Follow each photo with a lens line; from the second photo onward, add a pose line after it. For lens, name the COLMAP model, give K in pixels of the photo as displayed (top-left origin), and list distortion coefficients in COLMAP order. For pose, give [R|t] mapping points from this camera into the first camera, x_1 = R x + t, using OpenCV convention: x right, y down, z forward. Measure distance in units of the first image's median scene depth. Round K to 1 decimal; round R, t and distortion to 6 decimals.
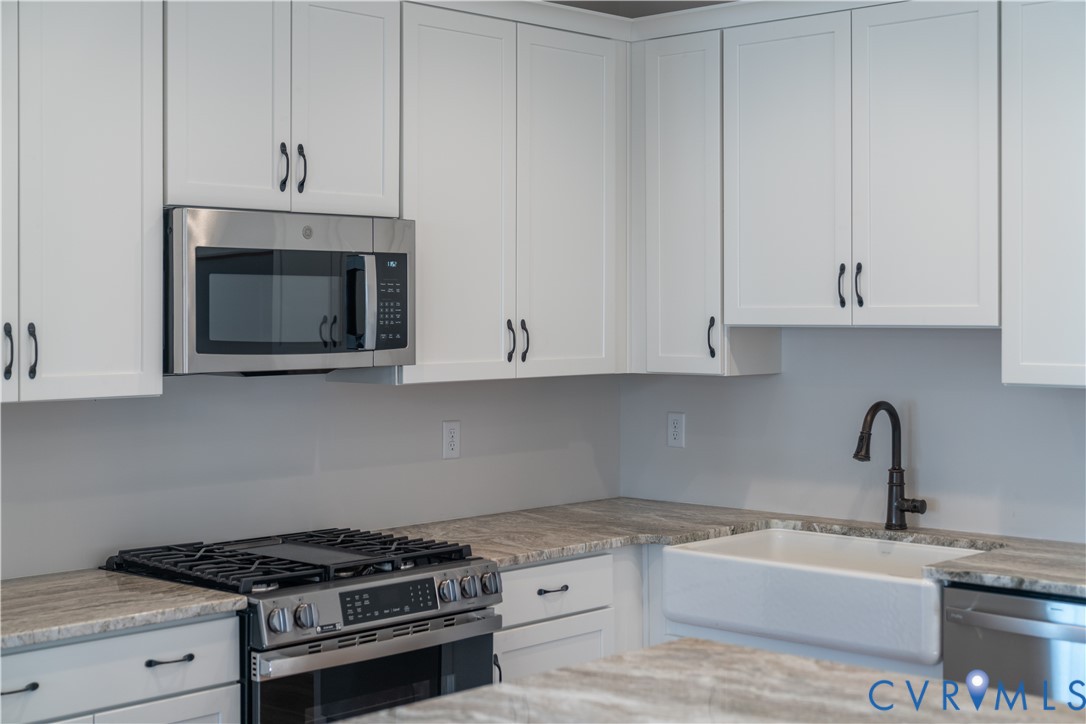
lens RADIAL K [[1571.6, 0, 525.6], [0, 1571.6, 307.6], [0, 0, 1]] dist [-0.072752, 0.000000]
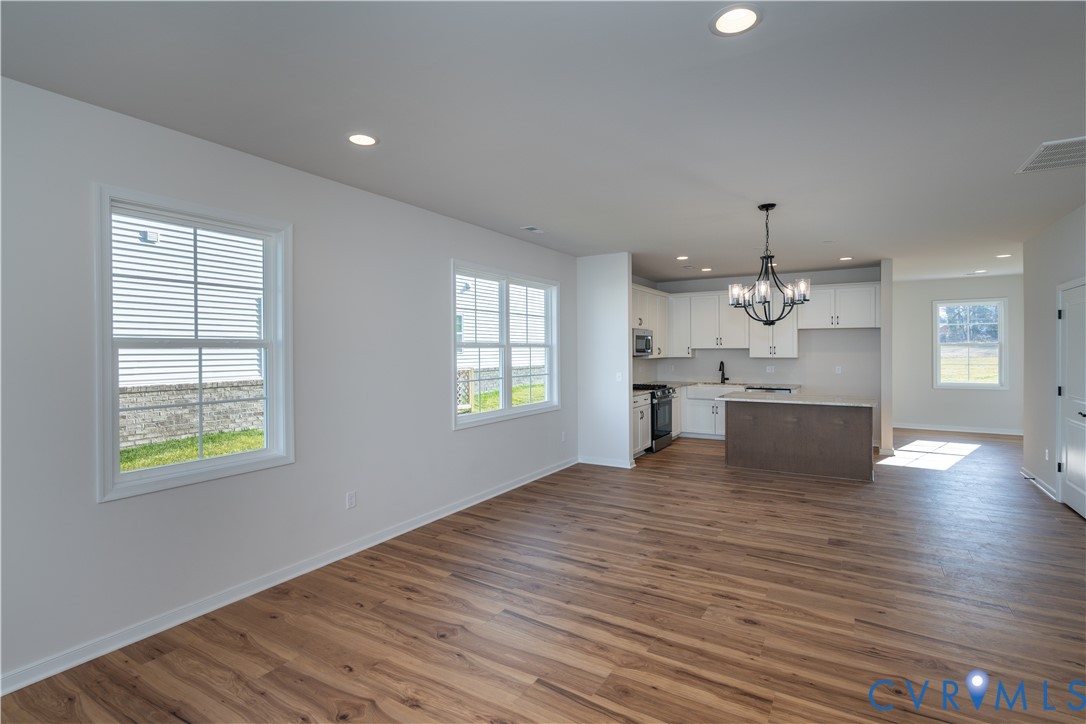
lens RADIAL K [[503.1, 0, 524.0], [0, 503.1, 354.3], [0, 0, 1]] dist [-0.001044, 0.002421]
pose [[0.989590, -0.009792, 0.143584, -0.838520], [0.008389, 0.999911, 0.010375, 0.010495], [-0.143673, -0.009062, 0.989584, -0.808010]]
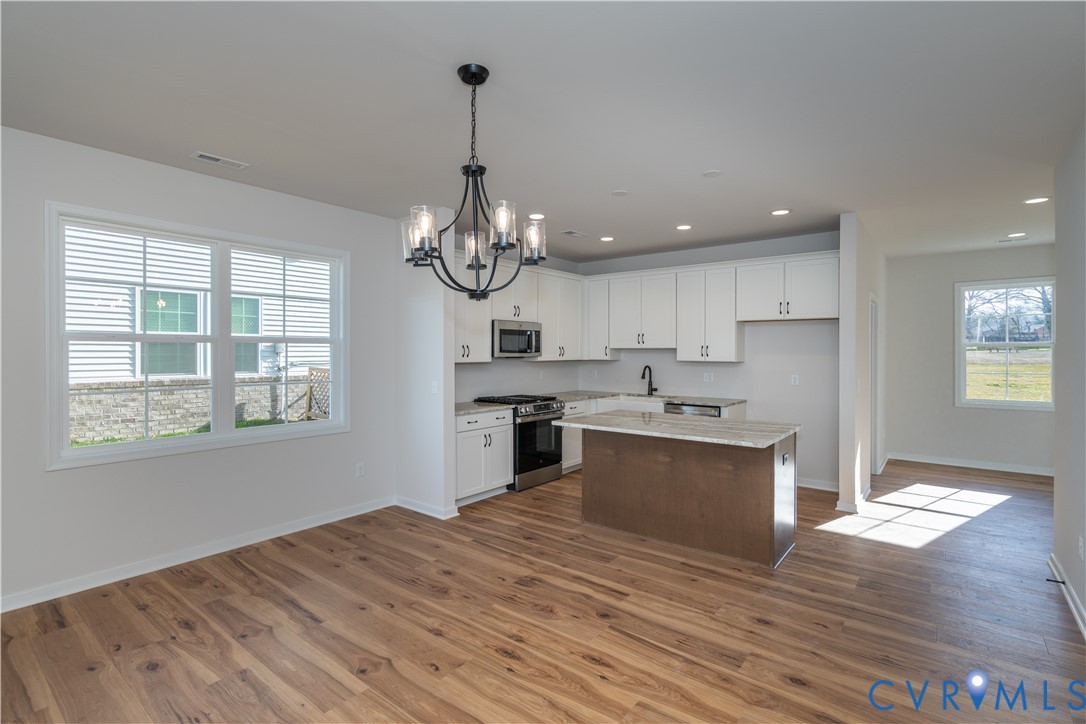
lens RADIAL K [[503.1, 0, 535.7], [0, 503.1, 358.8], [0, 0, 1]] dist [-0.001044, 0.002421]
pose [[0.998869, -0.001689, 0.047522, -0.158415], [0.000910, 0.999865, 0.016418, 0.021037], [-0.047543, -0.016356, 0.998735, -0.404158]]
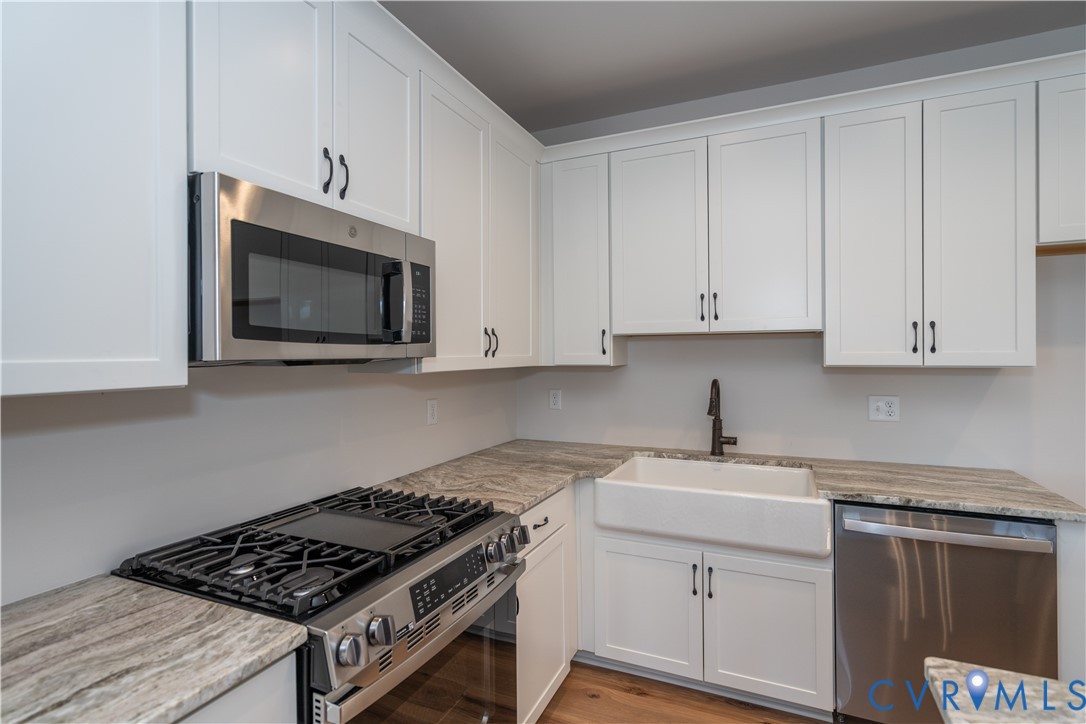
lens RADIAL K [[534.9, 0, 574.3], [0, 534.9, 355.2], [0, 0, 1]] dist [0.004441, -0.001439]
pose [[0.933146, -0.006568, 0.359437, -0.124586], [0.004677, 0.999970, 0.006128, 0.034032], [-0.359467, -0.004037, 0.933149, 0.580176]]
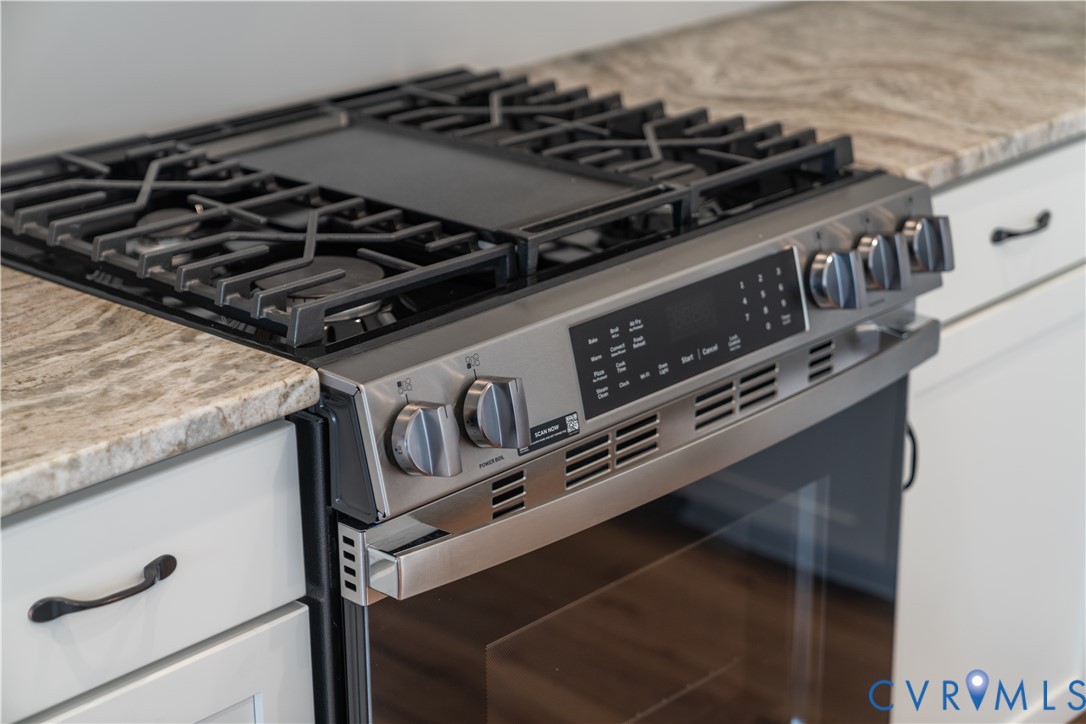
lens RADIAL K [[2187.0, 0, 544.6], [0, 2187.0, 369.8], [0, 0, 1]] dist [0.016355, 0.000000]
pose [[0.999935, -0.011409, 0.000407, -0.109920], [0.010584, 0.939835, 0.341464, 0.021530], [-0.004278, -0.341437, 0.939895, 0.473830]]
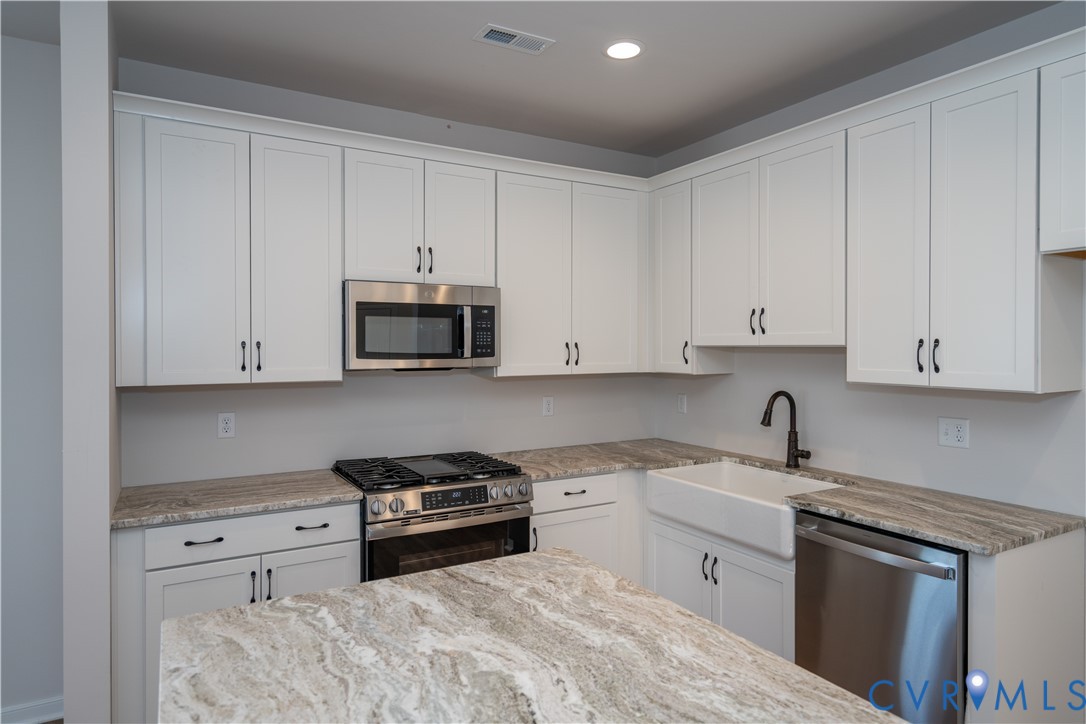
lens RADIAL K [[649.2, 0, 531.5], [0, 649.2, 355.7], [0, 0, 1]] dist [-0.020554, -0.000289]
pose [[0.957211, 0.003495, -0.289371, 0.189341], [0.001209, 0.999870, 0.016075, 0.012475], [0.289390, -0.015737, 0.957082, 0.290379]]
